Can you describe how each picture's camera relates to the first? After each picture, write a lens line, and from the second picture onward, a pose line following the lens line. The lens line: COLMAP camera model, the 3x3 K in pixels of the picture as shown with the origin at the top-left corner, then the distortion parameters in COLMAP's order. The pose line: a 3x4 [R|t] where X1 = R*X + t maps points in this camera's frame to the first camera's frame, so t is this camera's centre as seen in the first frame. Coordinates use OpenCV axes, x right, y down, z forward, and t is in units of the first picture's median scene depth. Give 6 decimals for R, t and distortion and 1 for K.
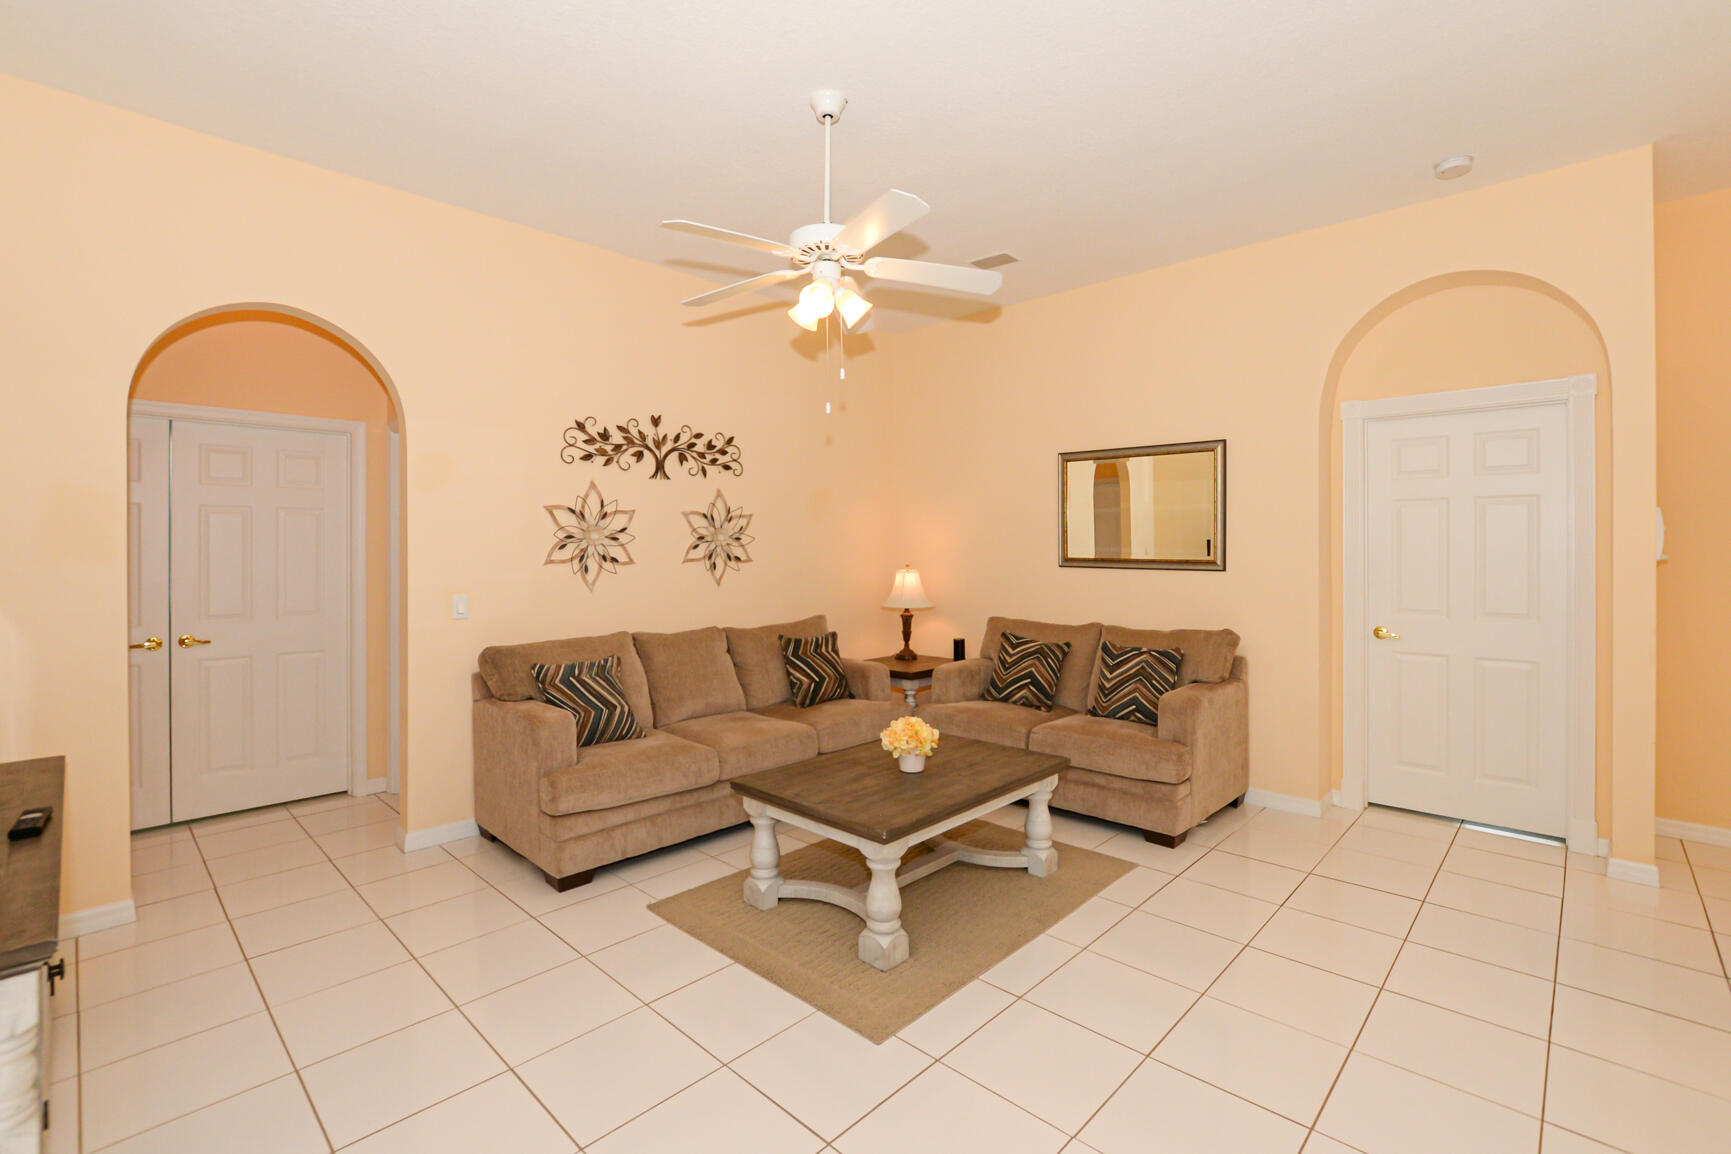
lens RADIAL K [[772.3, 0, 870.6], [0, 772.3, 550.9], [0, 0, 1]] dist [-0.026153, 0.004192]
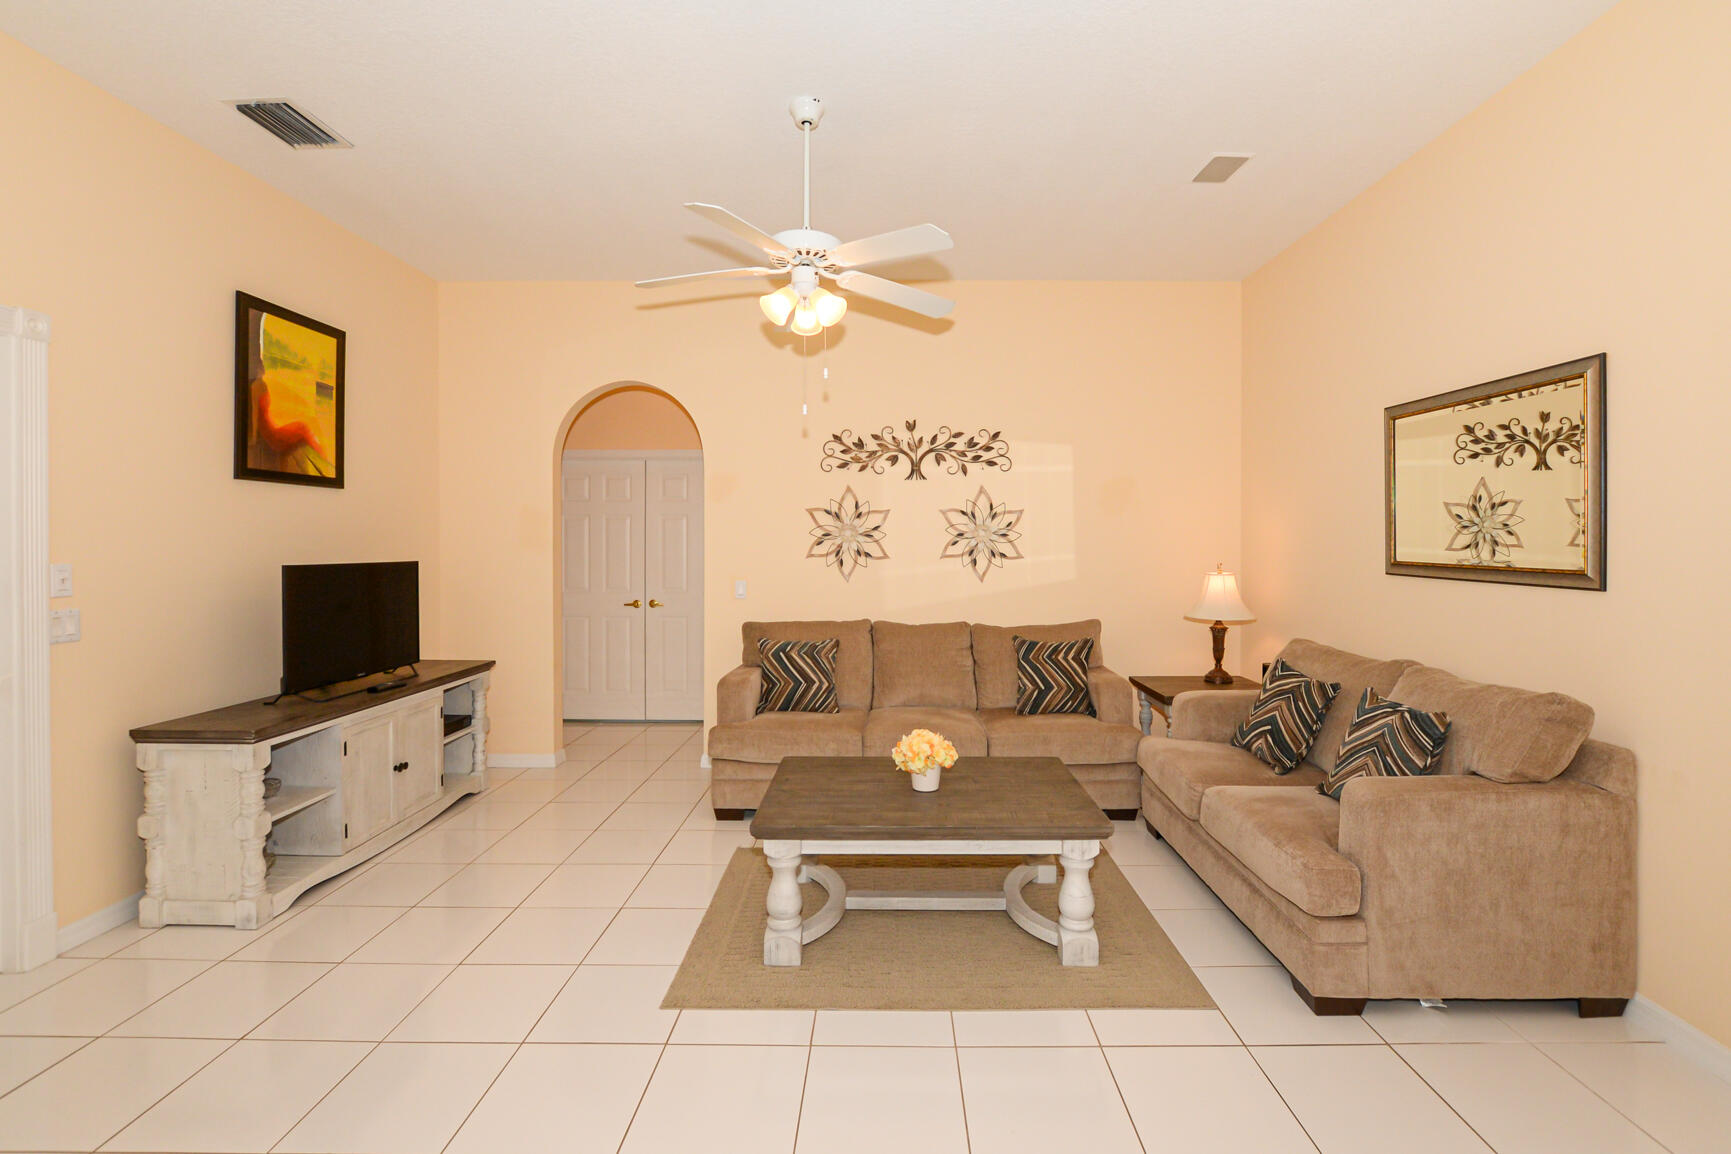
lens RADIAL K [[772.3, 0, 875.9], [0, 772.3, 544.2], [0, 0, 1]] dist [-0.026153, 0.004192]
pose [[0.686759, 0.004787, -0.726870, 0.470325], [-0.005018, 0.999986, 0.001846, -0.005569], [0.726868, 0.002380, 0.686773, 0.226014]]
